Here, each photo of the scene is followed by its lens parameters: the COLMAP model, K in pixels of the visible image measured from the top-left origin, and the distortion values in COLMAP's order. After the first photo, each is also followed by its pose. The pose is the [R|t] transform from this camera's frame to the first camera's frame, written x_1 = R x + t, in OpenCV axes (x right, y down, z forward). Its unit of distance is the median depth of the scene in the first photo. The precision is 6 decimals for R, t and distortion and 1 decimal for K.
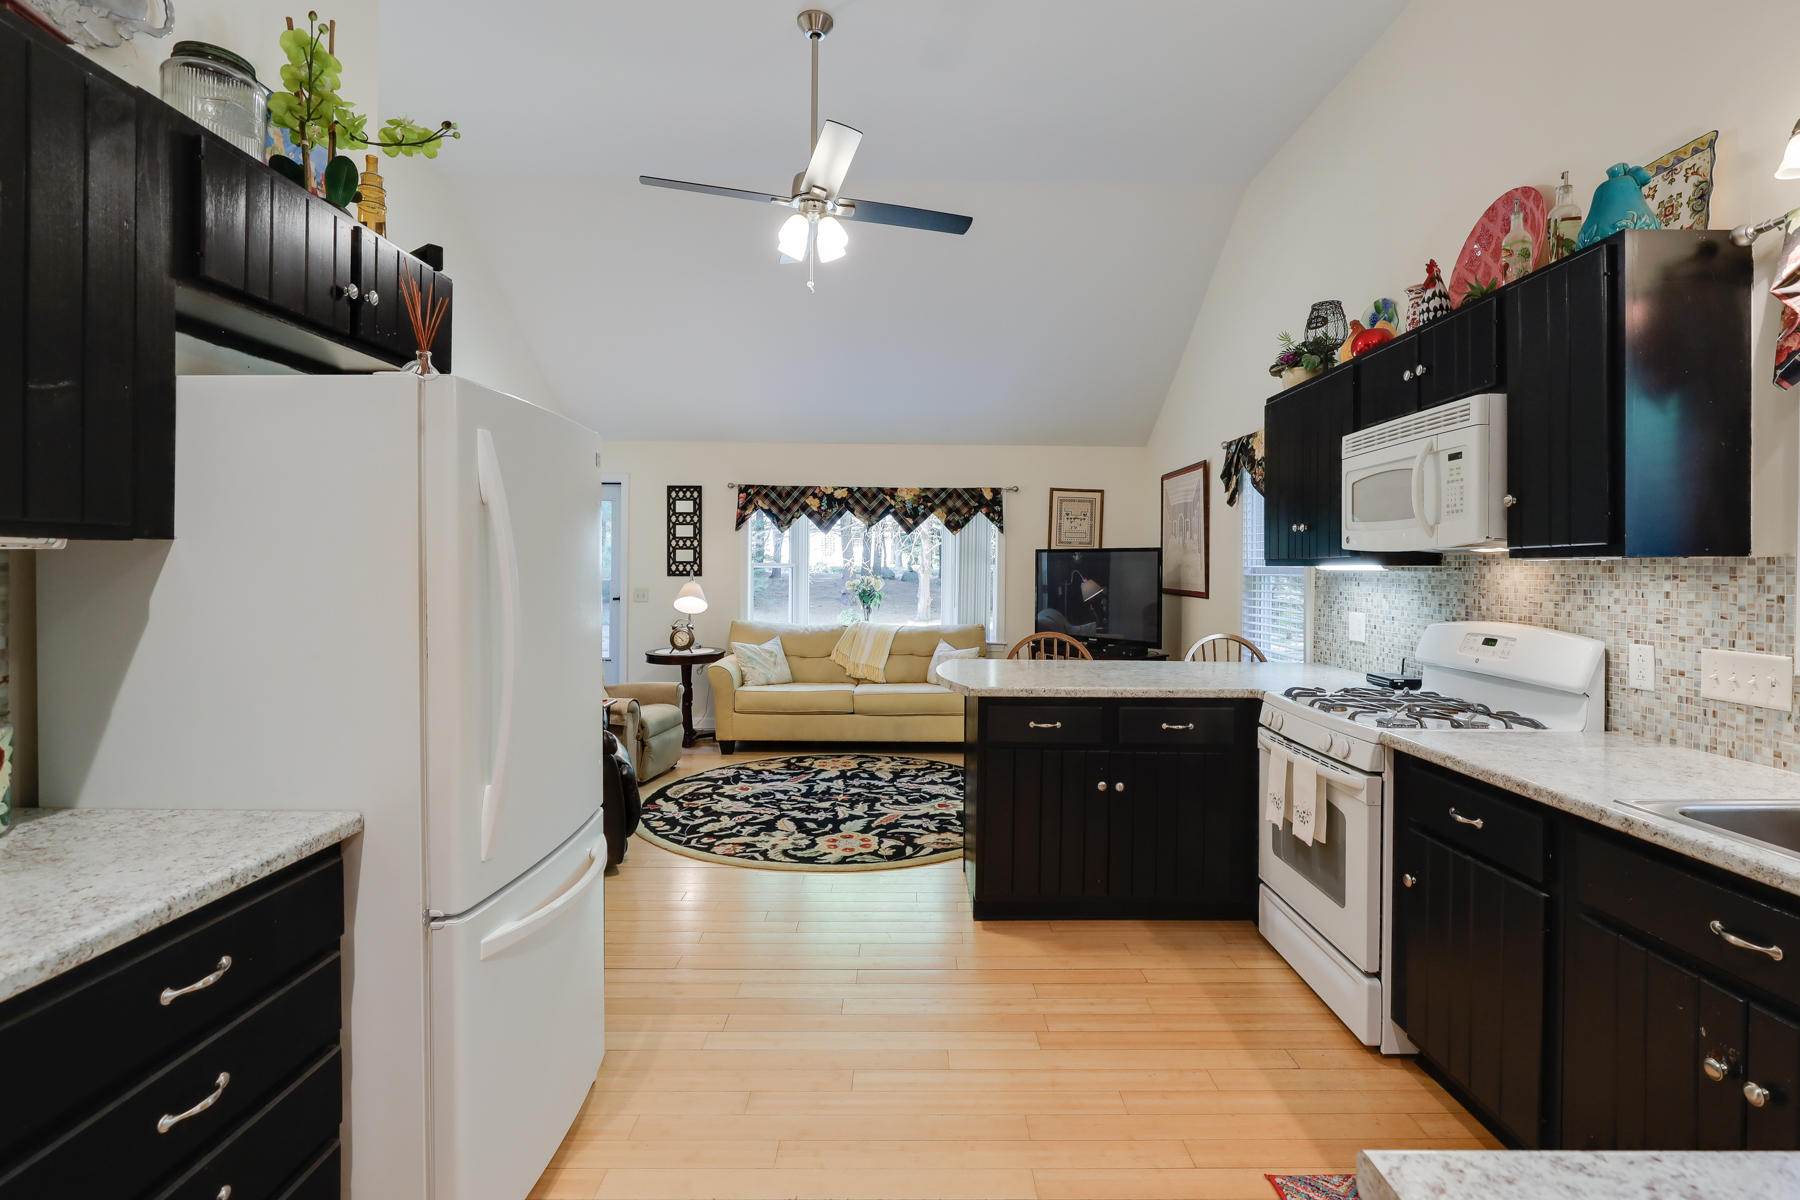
lens RADIAL K [[849.9, 0, 914.7], [0, 849.9, 573.5], [0, 0, 1]] dist [-0.007641, -0.000027]
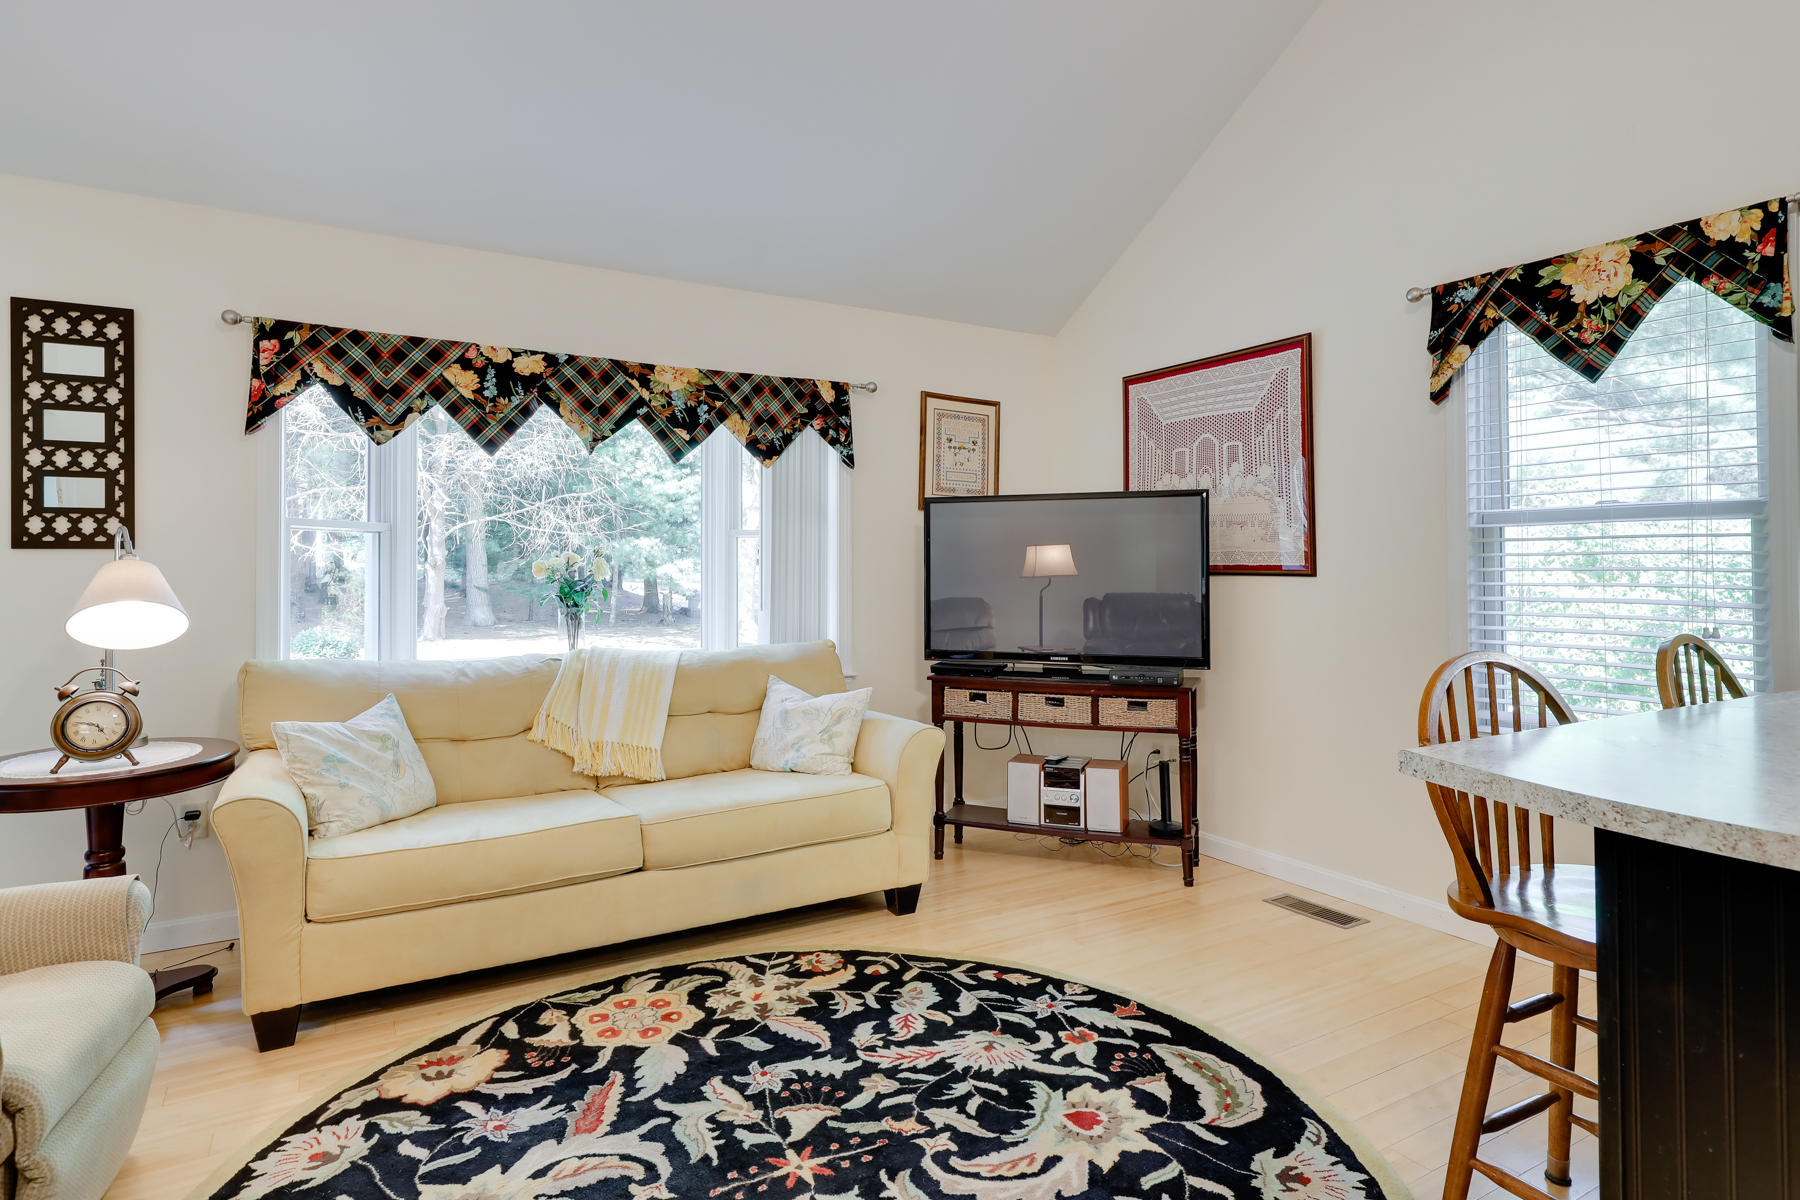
lens RADIAL K [[990.3, 0, 918.6], [0, 990.3, 553.4], [0, 0, 1]] dist [0.012622, -0.002078]
pose [[0.861220, -0.002575, 0.508227, -0.298178], [0.013717, 0.999741, -0.018177, 0.030345], [-0.508048, 0.022626, 0.861032, 0.750440]]
